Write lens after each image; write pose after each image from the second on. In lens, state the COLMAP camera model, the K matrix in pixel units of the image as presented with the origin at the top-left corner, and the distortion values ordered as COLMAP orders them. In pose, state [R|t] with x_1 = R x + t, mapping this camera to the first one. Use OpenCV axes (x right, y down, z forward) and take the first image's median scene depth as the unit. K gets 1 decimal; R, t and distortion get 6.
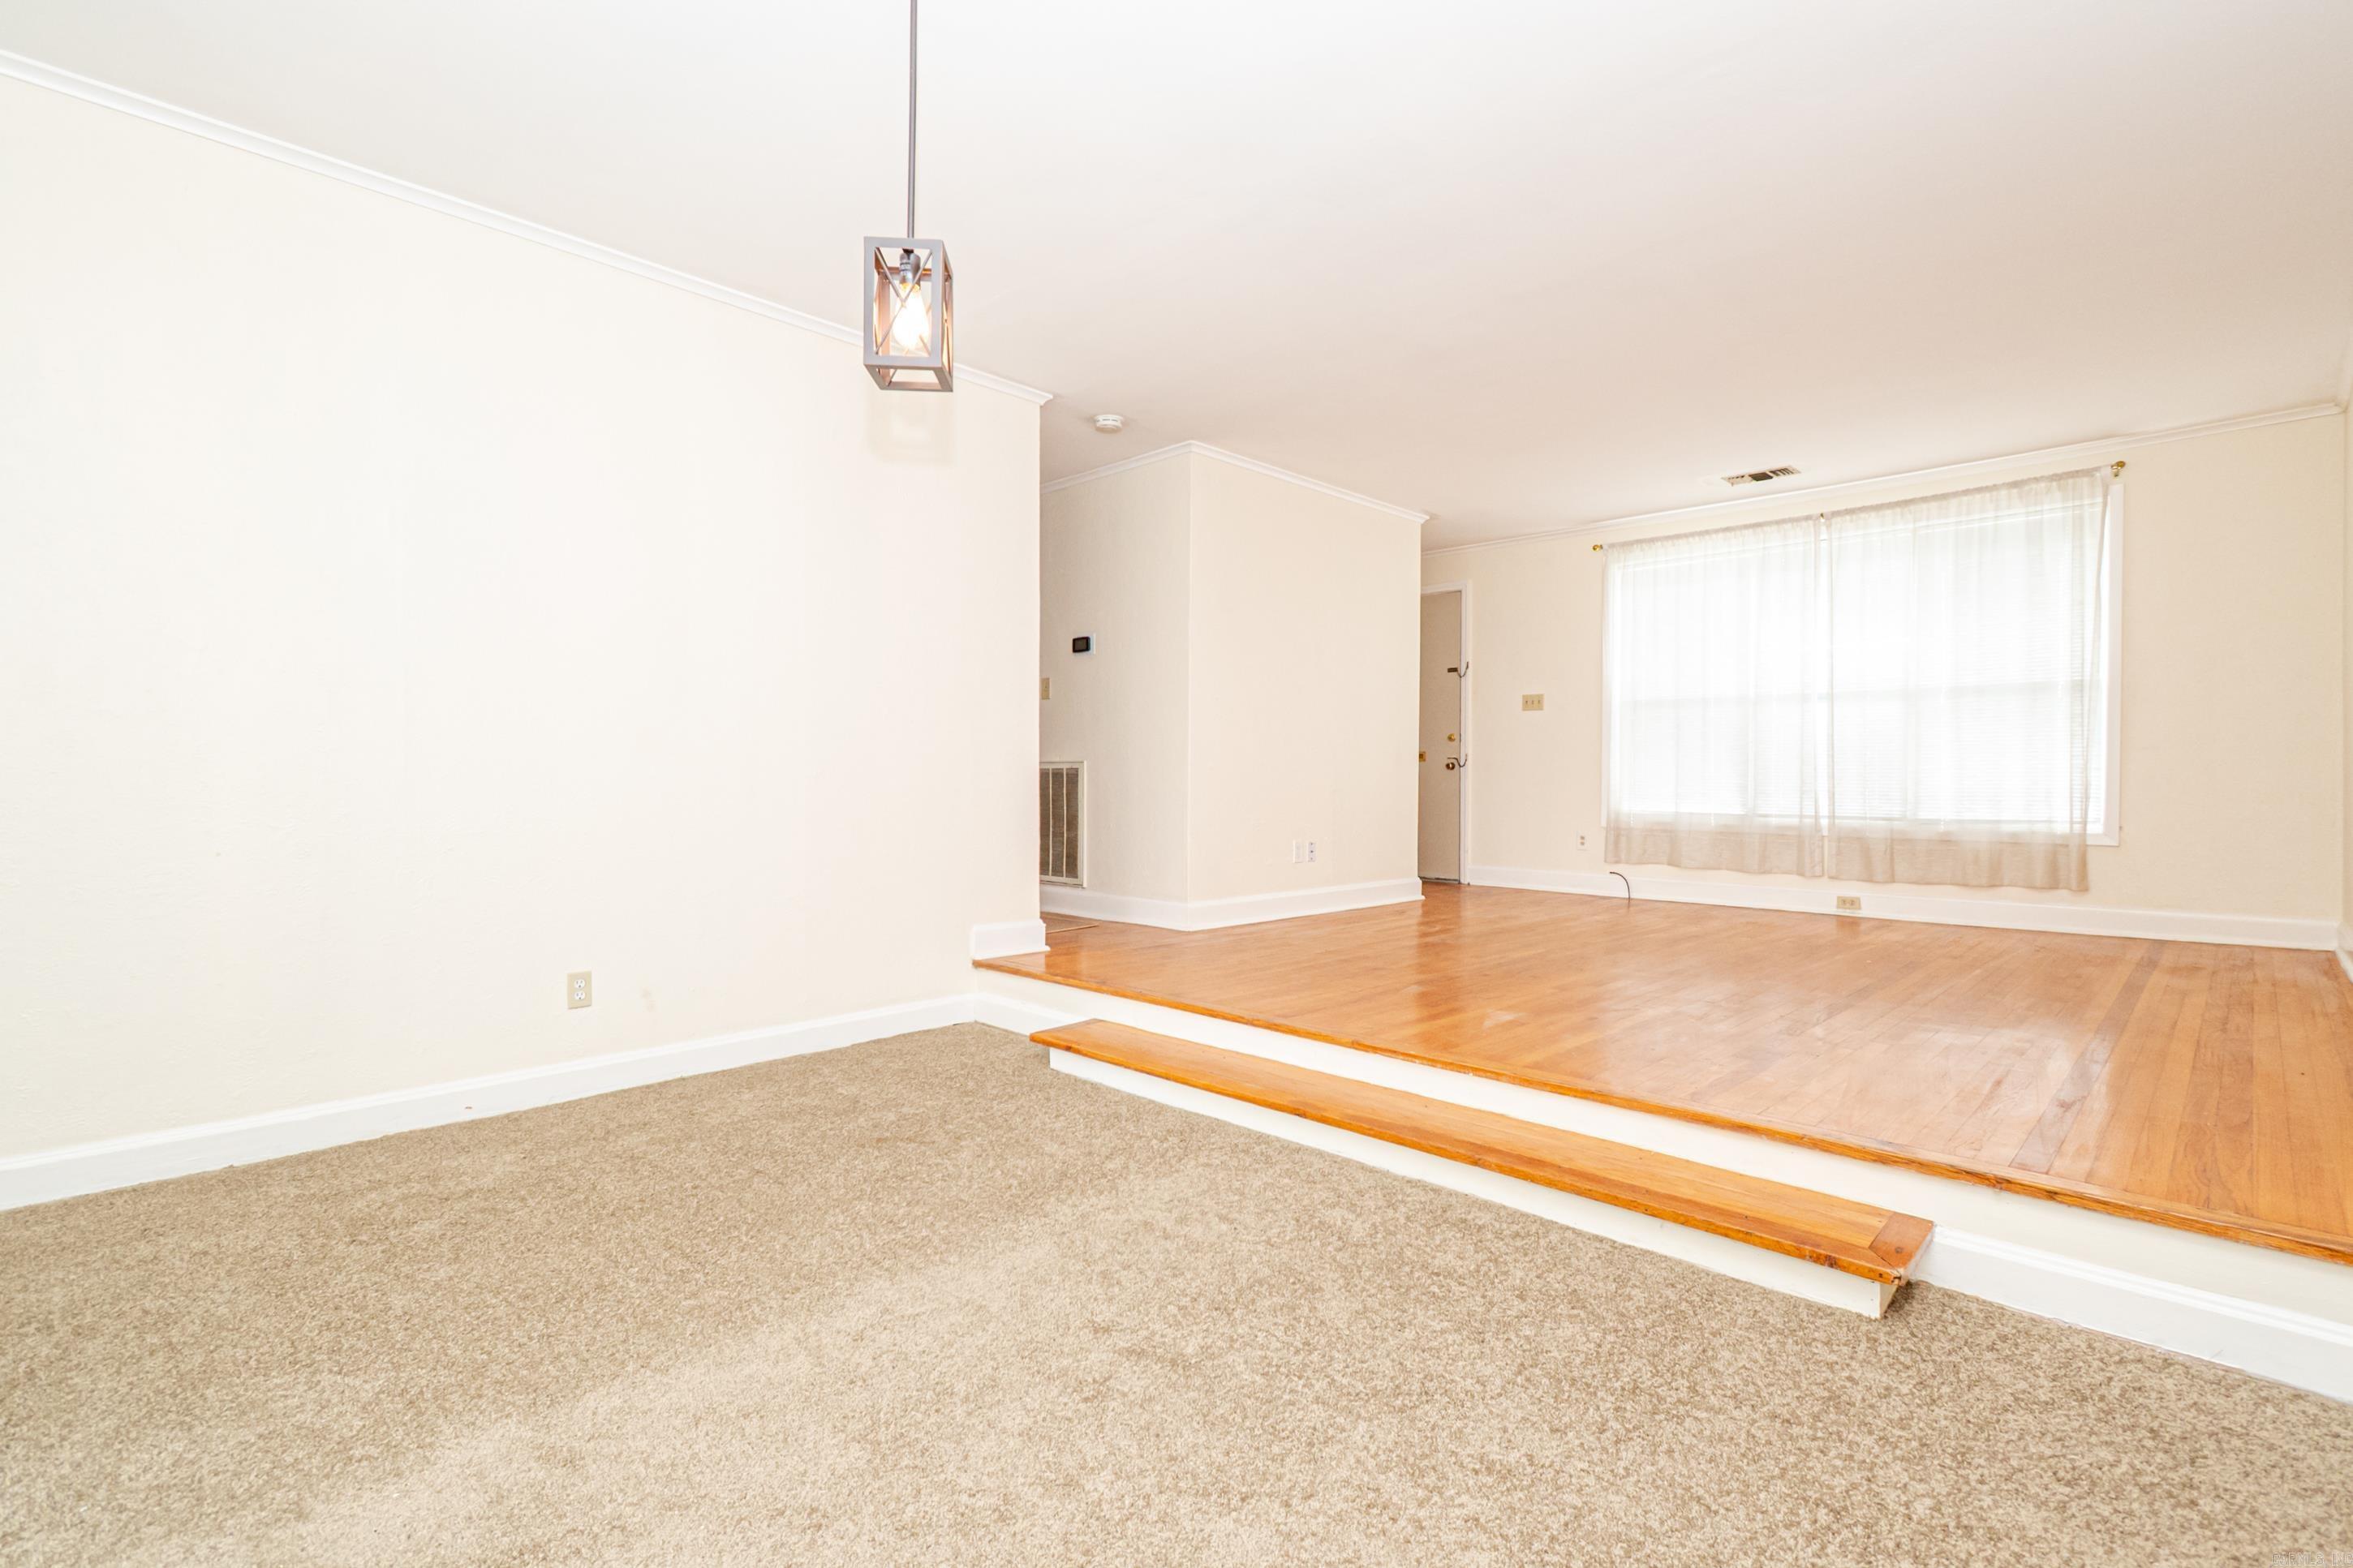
lens RADIAL K [[1062.4, 0, 1189.5], [0, 1062.4, 782.8], [0, 0, 1]] dist [0.002766, -0.000524]
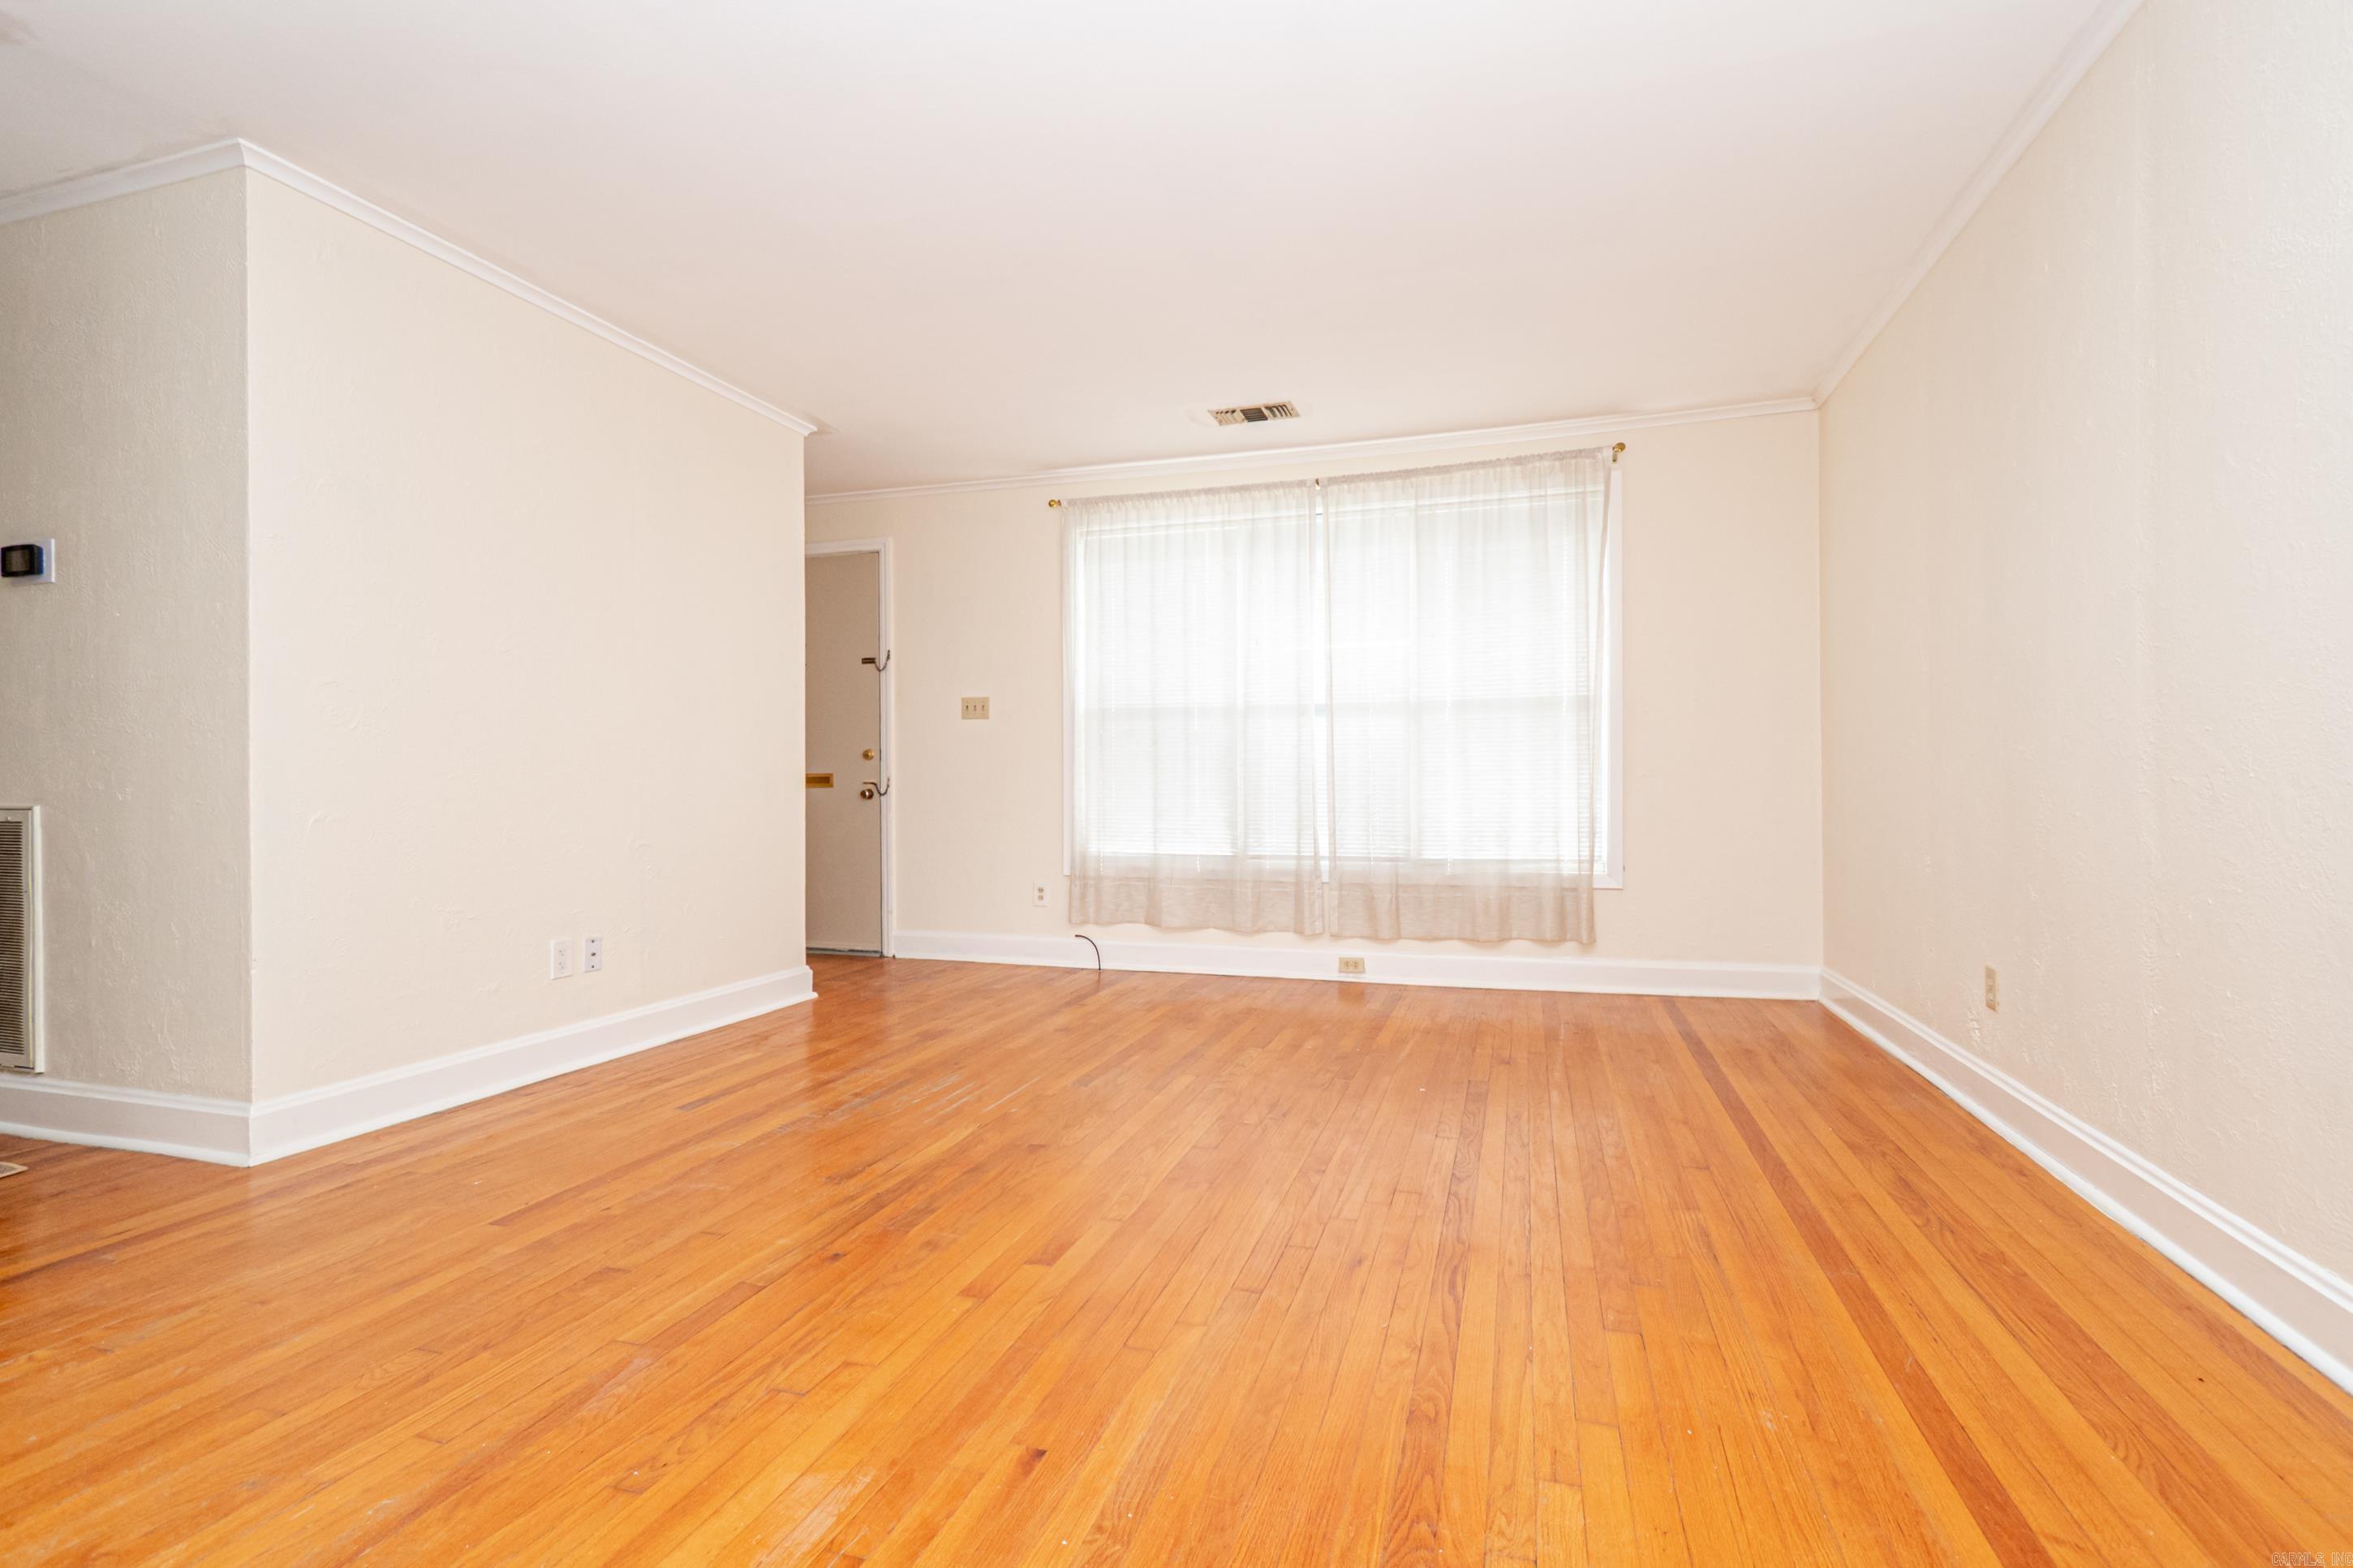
lens RADIAL K [[1062.4, 0, 1189.5], [0, 1062.4, 782.8], [0, 0, 1]] dist [0.002766, -0.000524]
pose [[0.887335, -0.008599, 0.461046, 0.139407], [0.011870, 0.999921, -0.004196, -0.023108], [-0.460973, 0.009196, 0.887366, 0.337666]]
